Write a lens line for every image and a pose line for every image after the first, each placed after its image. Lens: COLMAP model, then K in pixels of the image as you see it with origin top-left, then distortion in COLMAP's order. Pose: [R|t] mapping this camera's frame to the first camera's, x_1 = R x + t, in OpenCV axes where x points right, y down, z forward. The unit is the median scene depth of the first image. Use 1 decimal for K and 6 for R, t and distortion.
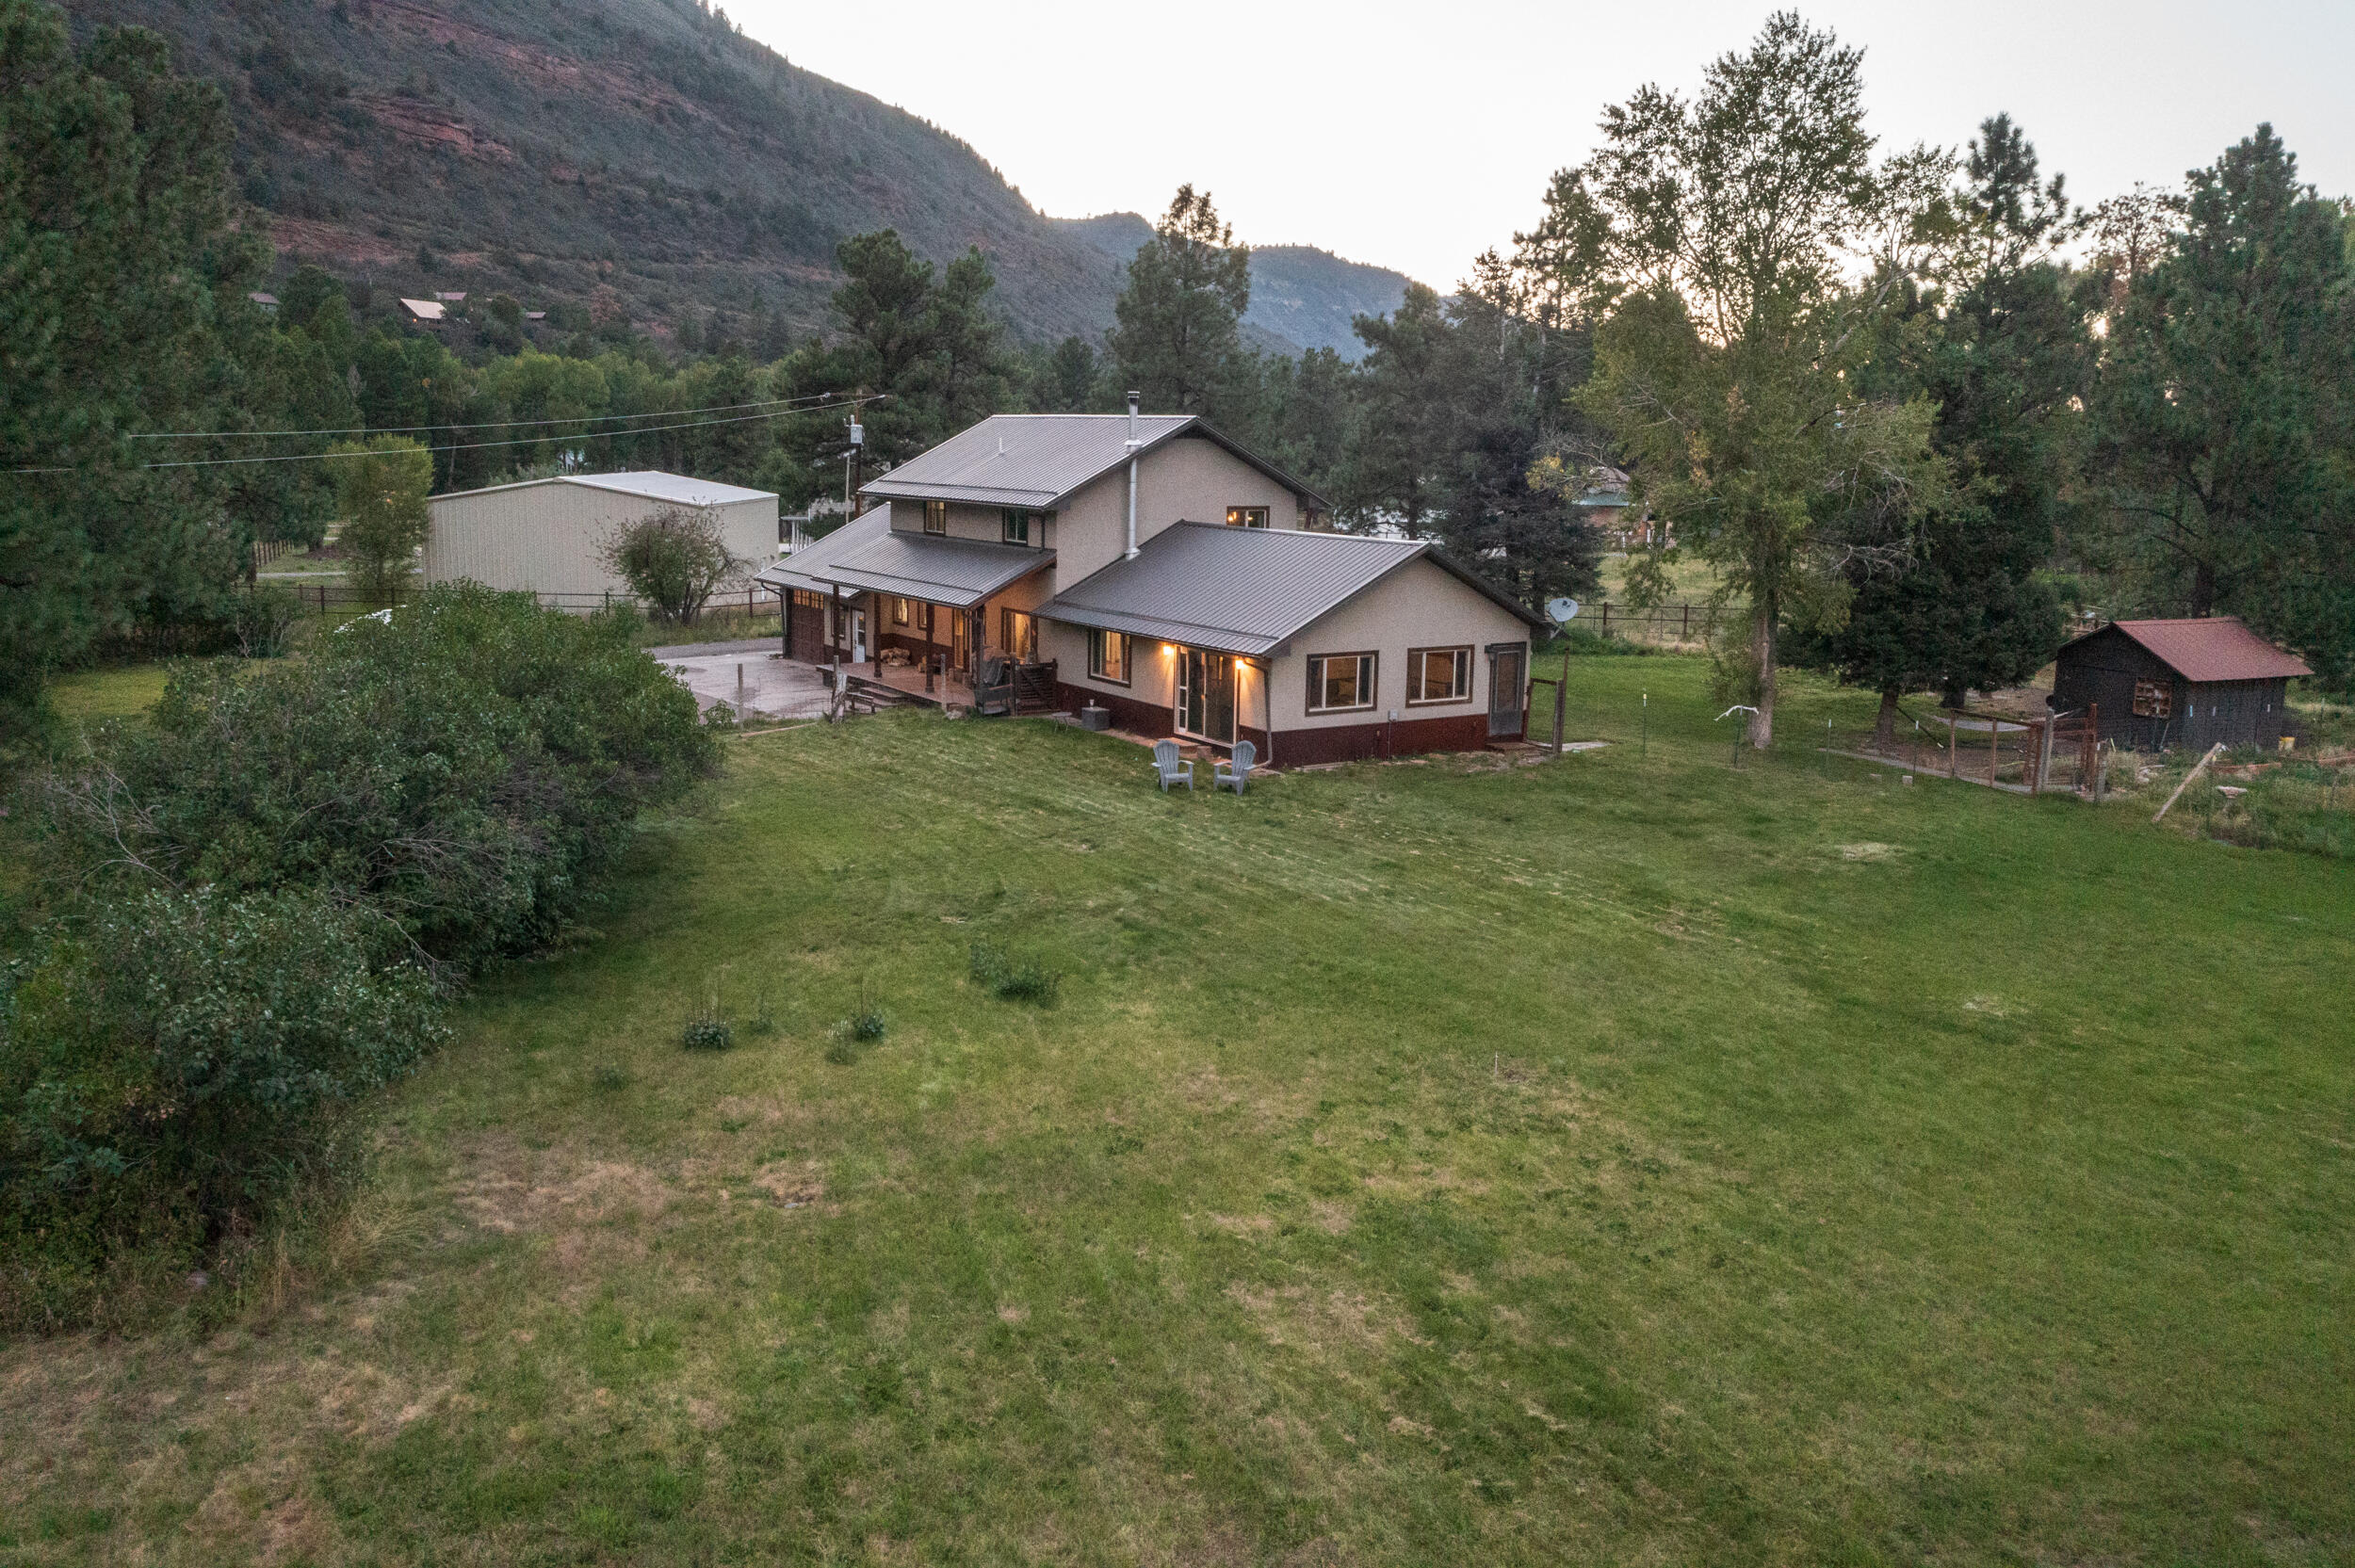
lens RADIAL K [[1804.2, 0, 1177.5], [0, 1804.2, 784.0], [0, 0, 1]] dist [-0.002312, 0.003717]
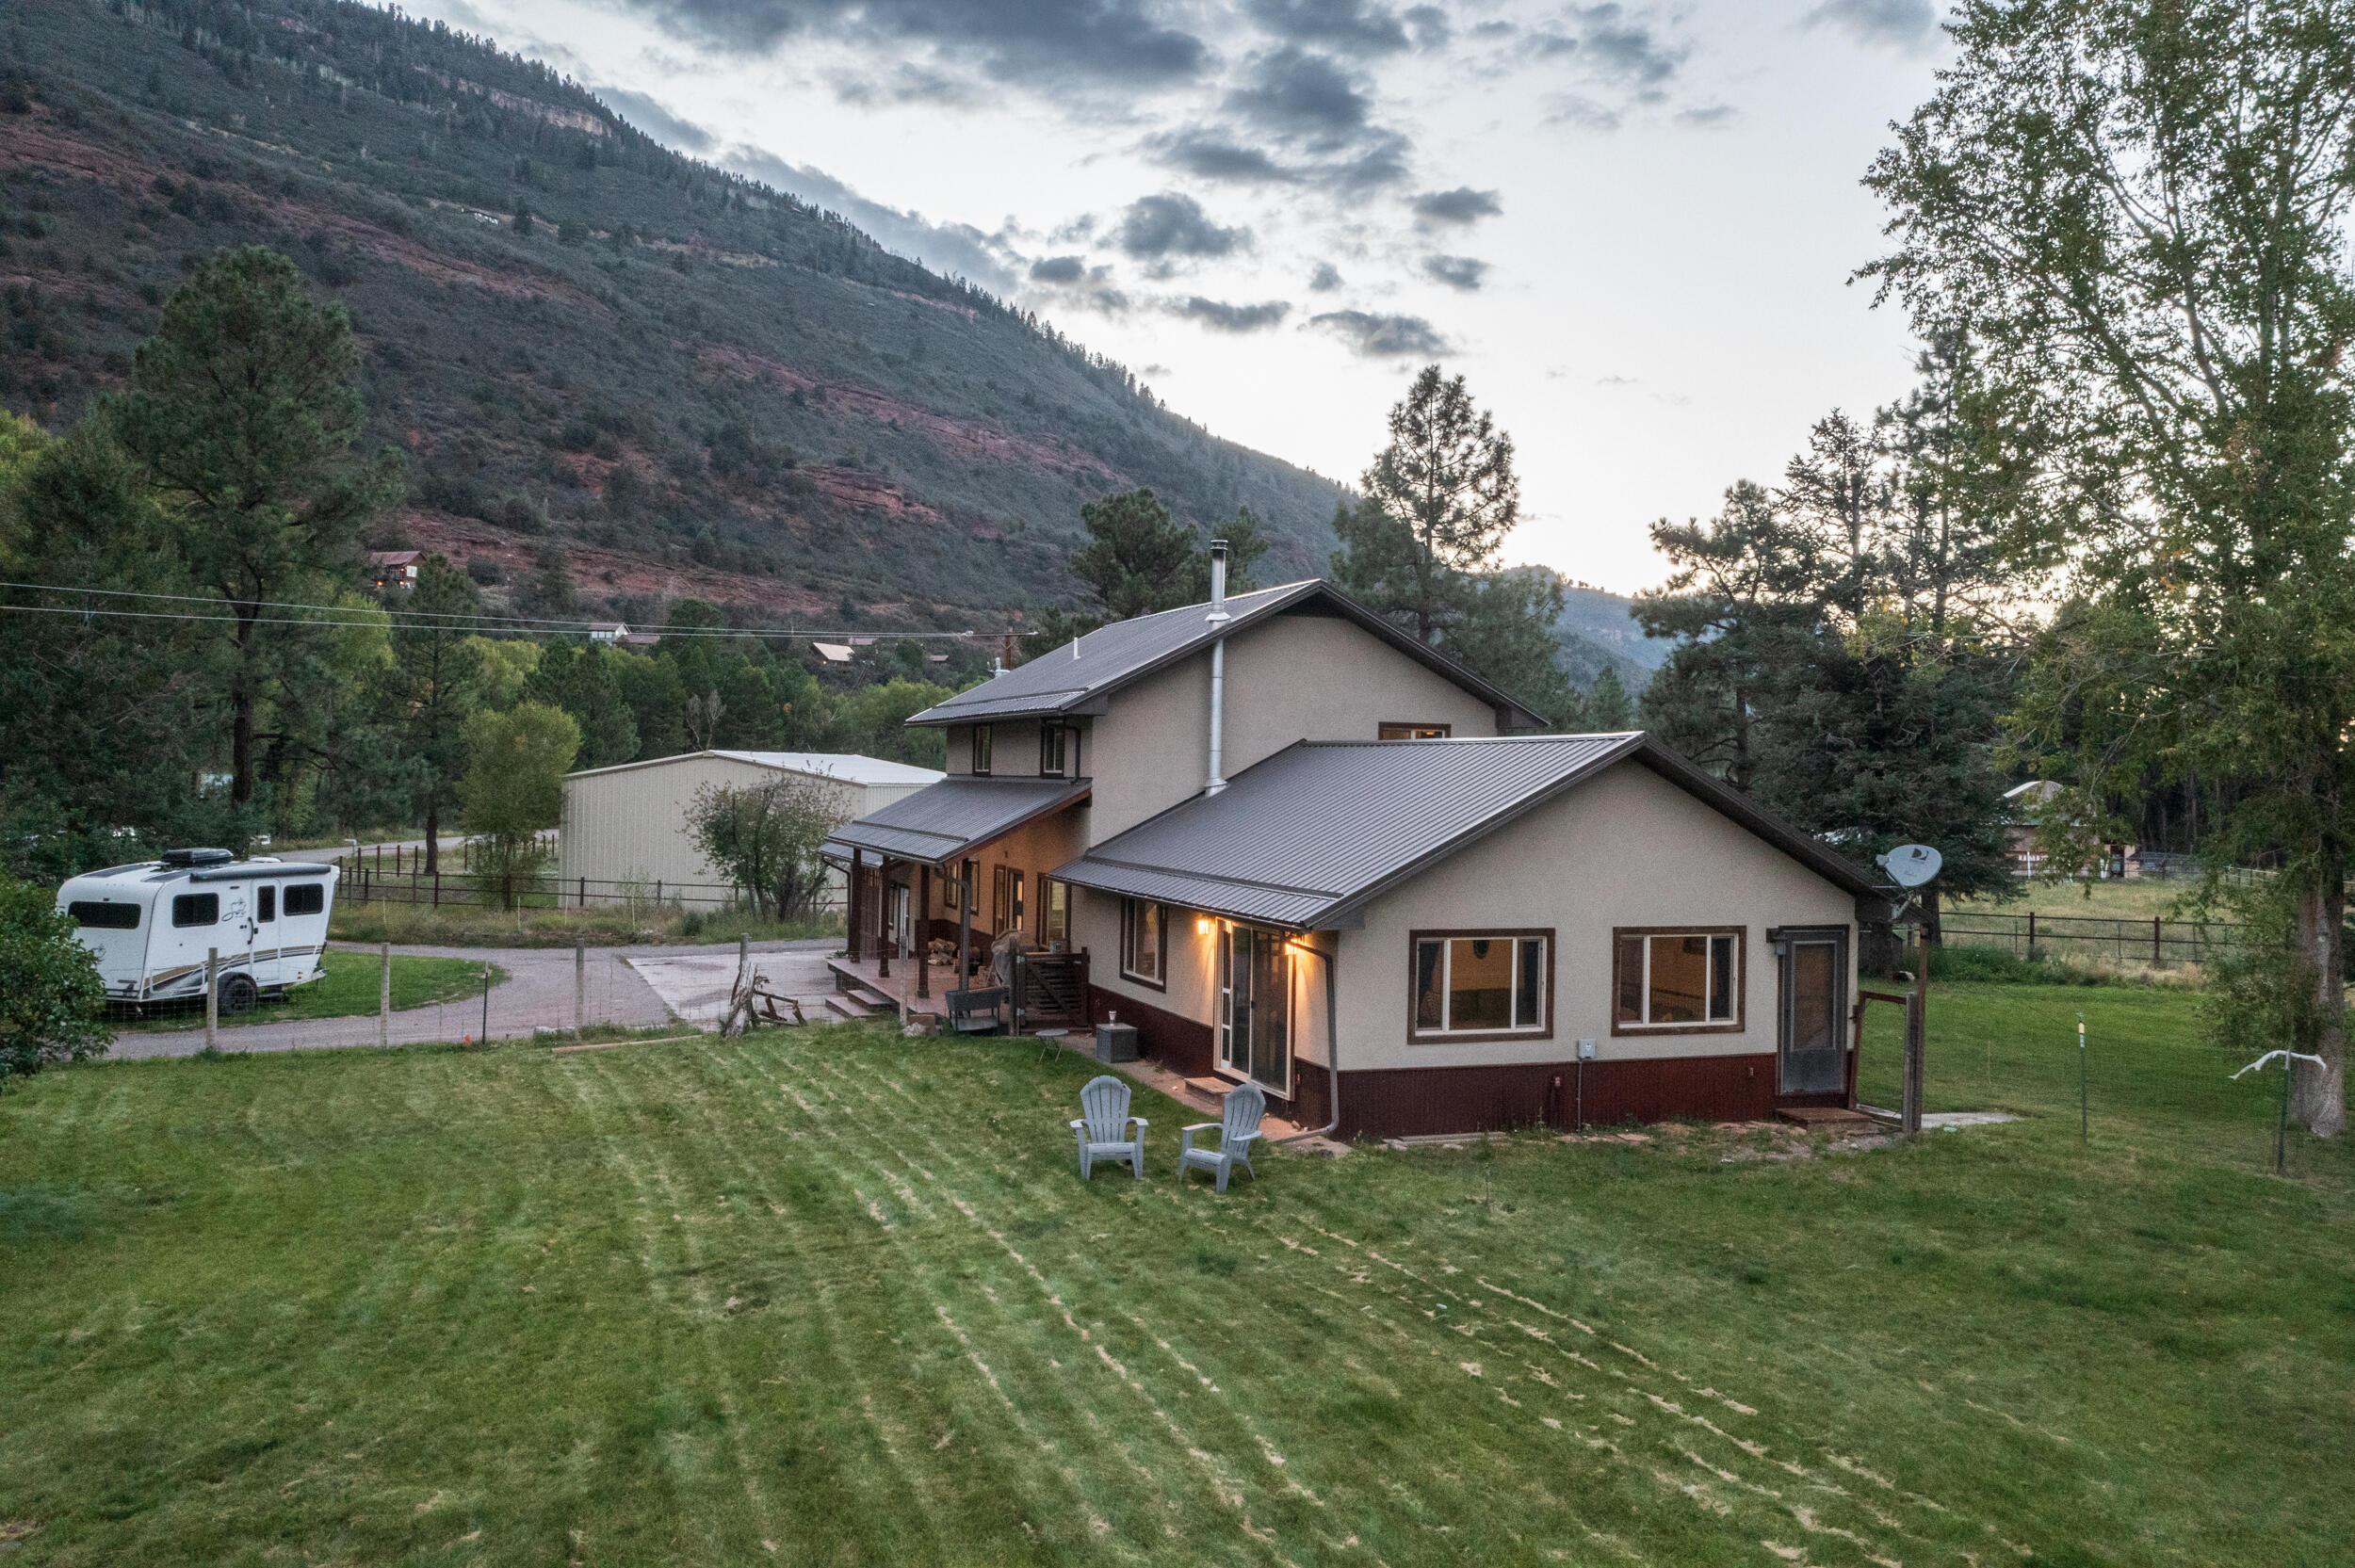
lens RADIAL K [[1849.8, 0, 1184.9], [0, 1849.8, 776.3], [0, 0, 1]] dist [-0.006276, -0.004865]
pose [[0.978041, 0.001557, -0.208405, 0.103287], [-0.041251, 0.981635, -0.186253, -0.008724], [0.204288, 0.190760, 0.960144, 0.371780]]
